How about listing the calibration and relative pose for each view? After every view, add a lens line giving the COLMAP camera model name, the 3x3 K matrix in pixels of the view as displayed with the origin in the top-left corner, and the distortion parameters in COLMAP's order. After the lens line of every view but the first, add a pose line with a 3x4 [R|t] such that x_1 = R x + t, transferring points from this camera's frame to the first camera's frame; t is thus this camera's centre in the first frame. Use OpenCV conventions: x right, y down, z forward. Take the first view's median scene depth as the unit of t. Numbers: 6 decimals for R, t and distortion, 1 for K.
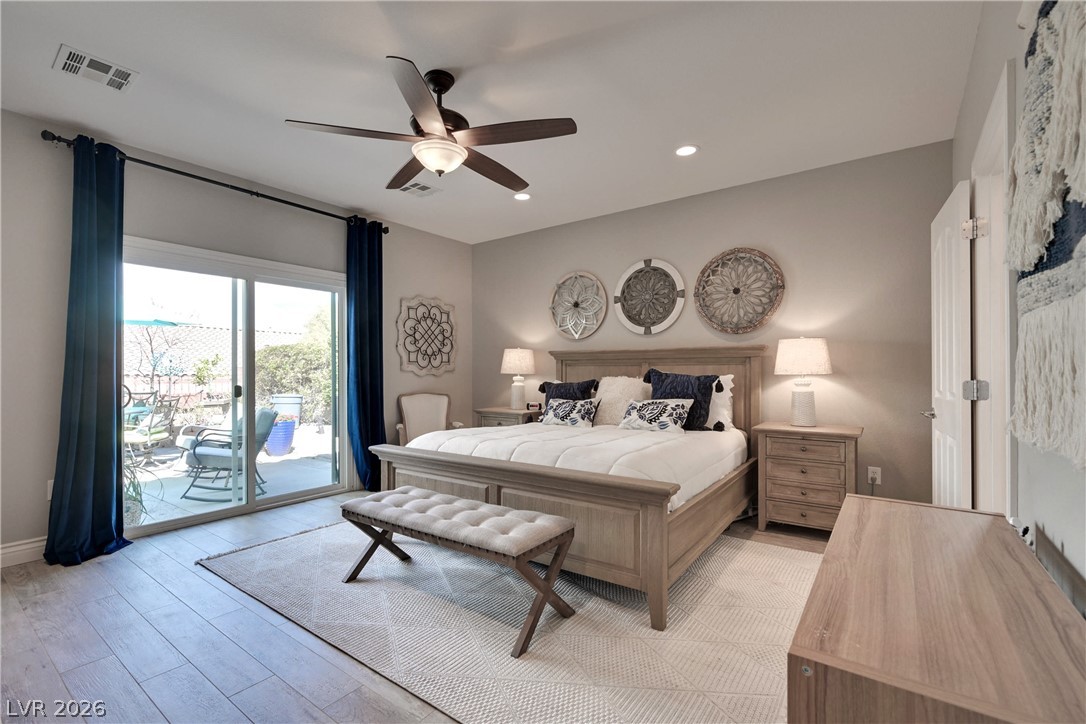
lens RADIAL K [[491.3, 0, 543.2], [0, 491.3, 366.2], [0, 0, 1]] dist [0.014518, -0.000058]
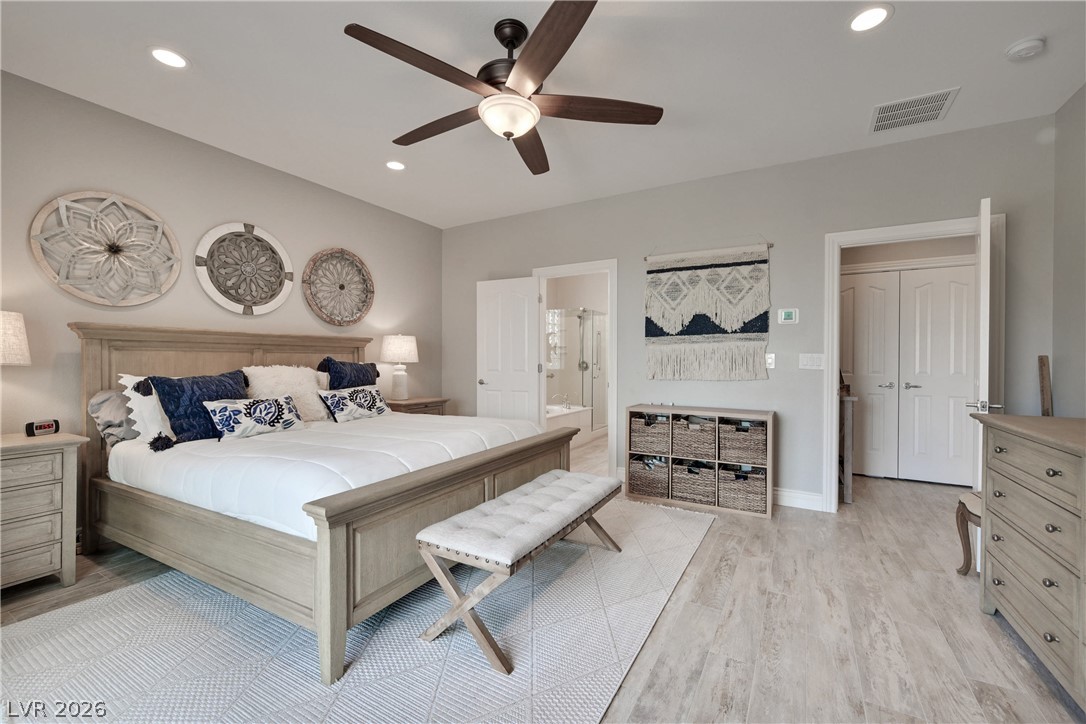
lens RADIAL K [[452.1, 0, 547.9], [0, 452.1, 363.2], [0, 0, 1]] dist [0.000463, 0.000198]
pose [[-0.112305, -0.003993, 0.993666, -0.621173], [-0.009858, 0.999947, 0.002904, 0.009299], [-0.993625, -0.009469, -0.112339, 0.607302]]
